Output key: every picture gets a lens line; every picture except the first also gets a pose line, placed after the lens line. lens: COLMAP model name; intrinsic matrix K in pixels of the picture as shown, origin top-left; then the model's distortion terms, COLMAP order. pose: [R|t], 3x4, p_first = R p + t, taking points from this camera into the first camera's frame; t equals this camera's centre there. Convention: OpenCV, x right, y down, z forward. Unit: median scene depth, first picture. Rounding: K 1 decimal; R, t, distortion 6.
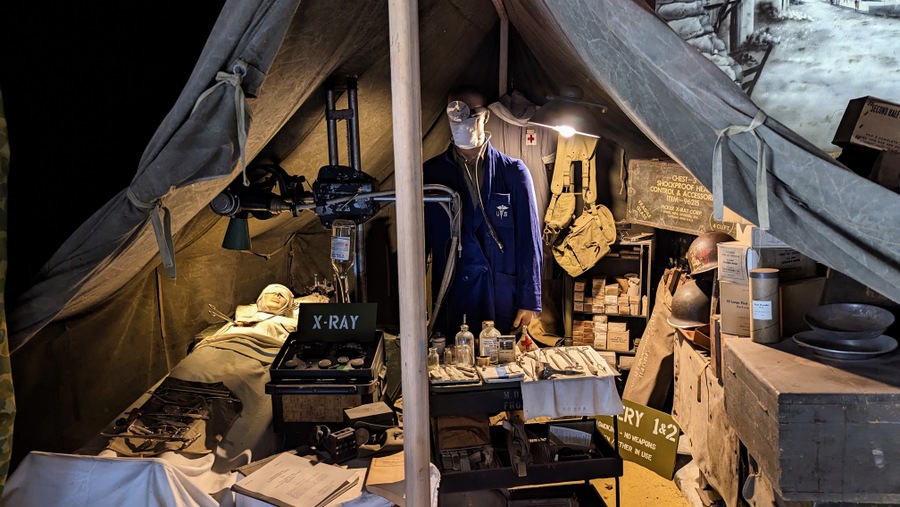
lens RADIAL K [[648.9, 0, 448.0], [0, 648.9, 251.2], [0, 0, 1]] dist [0.061208, -0.057832]
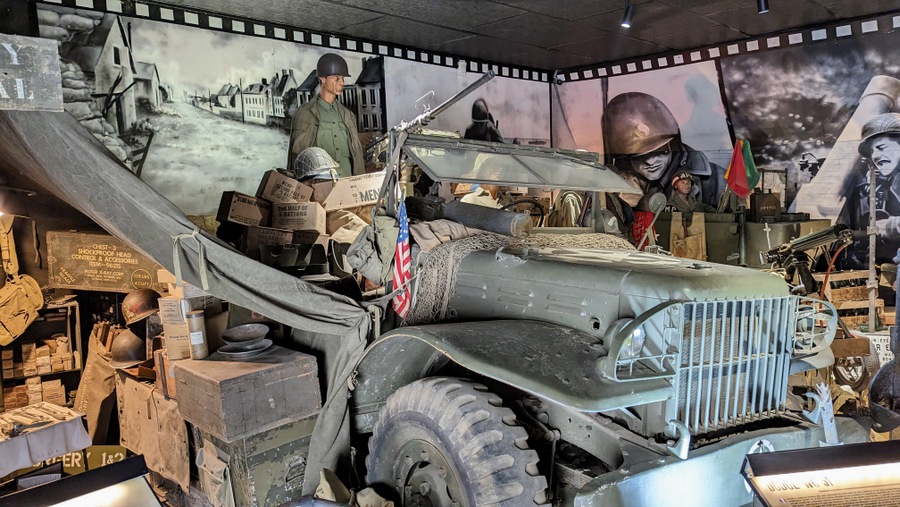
lens RADIAL K [[648.9, 0, 448.0], [0, 648.9, 251.2], [0, 0, 1]] dist [0.061208, -0.057832]
pose [[0.624774, -0.071773, 0.777500, -0.170160], [0.123944, 0.992257, -0.008000, -0.013970], [-0.770905, 0.101365, 0.628832, -0.227248]]
